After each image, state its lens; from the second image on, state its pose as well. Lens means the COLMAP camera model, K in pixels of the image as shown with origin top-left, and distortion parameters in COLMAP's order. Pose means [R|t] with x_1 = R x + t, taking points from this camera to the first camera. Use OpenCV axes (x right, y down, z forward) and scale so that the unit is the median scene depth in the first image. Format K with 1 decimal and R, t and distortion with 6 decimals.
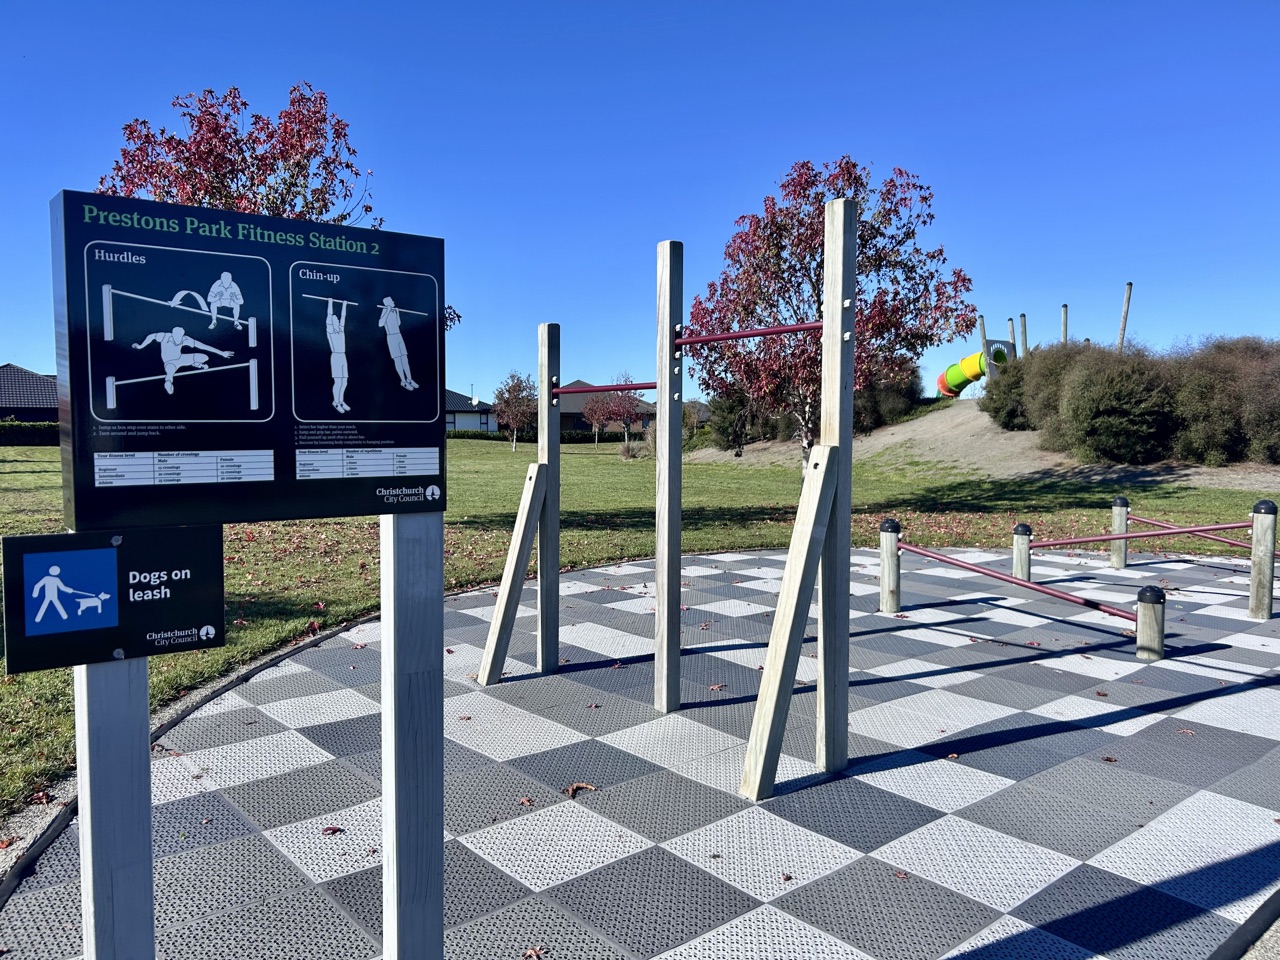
lens RADIAL K [[956.5, 0, 641.0], [0, 956.5, 481.3], [0, 0, 1]] dist [0.016101, -0.014860]
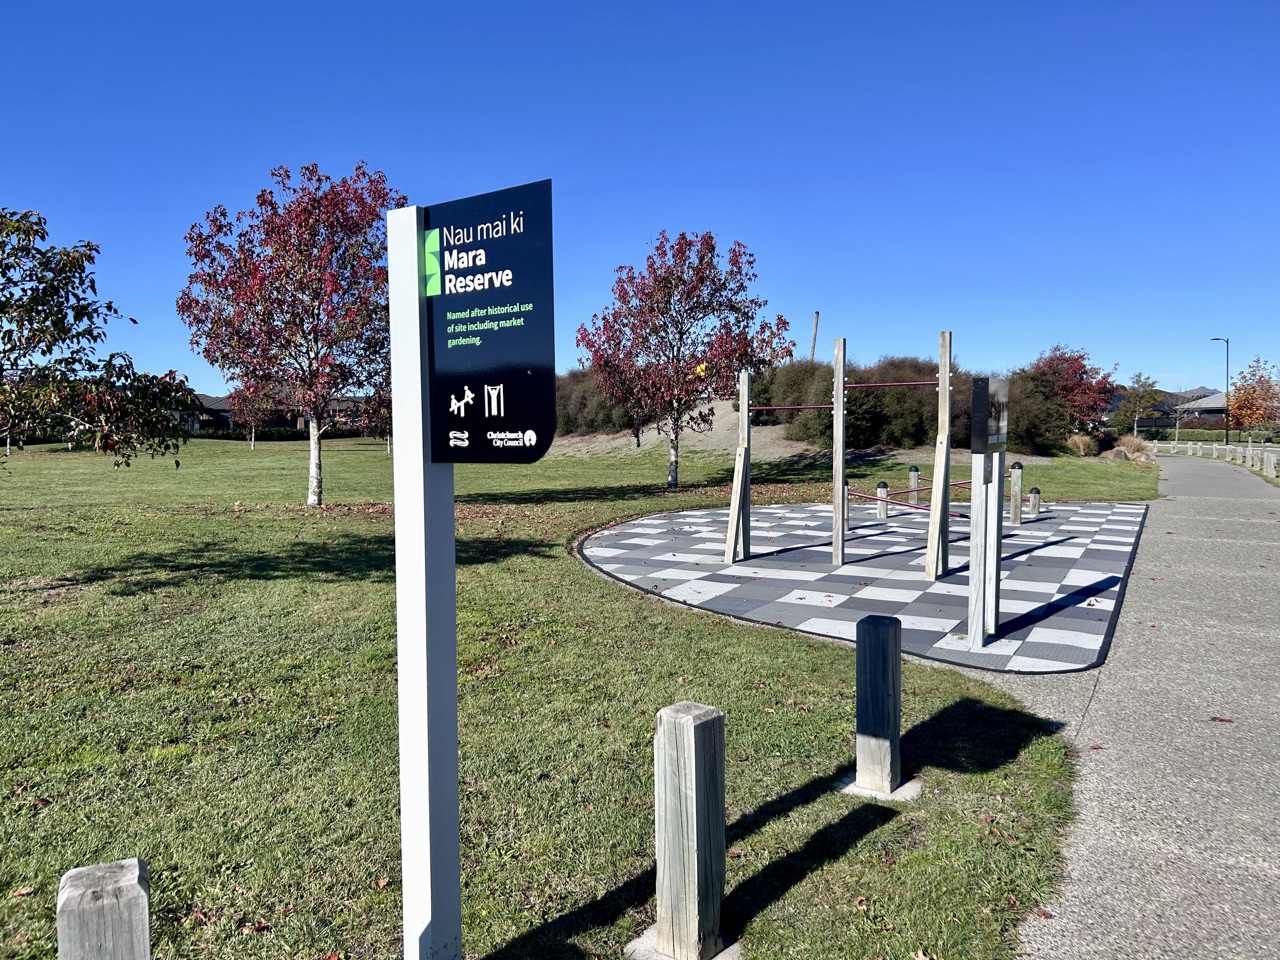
lens RADIAL K [[956.5, 0, 639.5], [0, 956.5, 480.2], [0, 0, 1]] dist [0.016101, -0.014860]
pose [[0.933170, -0.030253, 0.358161, -0.305525], [0.028742, 0.999541, 0.009546, 0.006332], [-0.358285, 0.001386, 0.933611, -0.212886]]
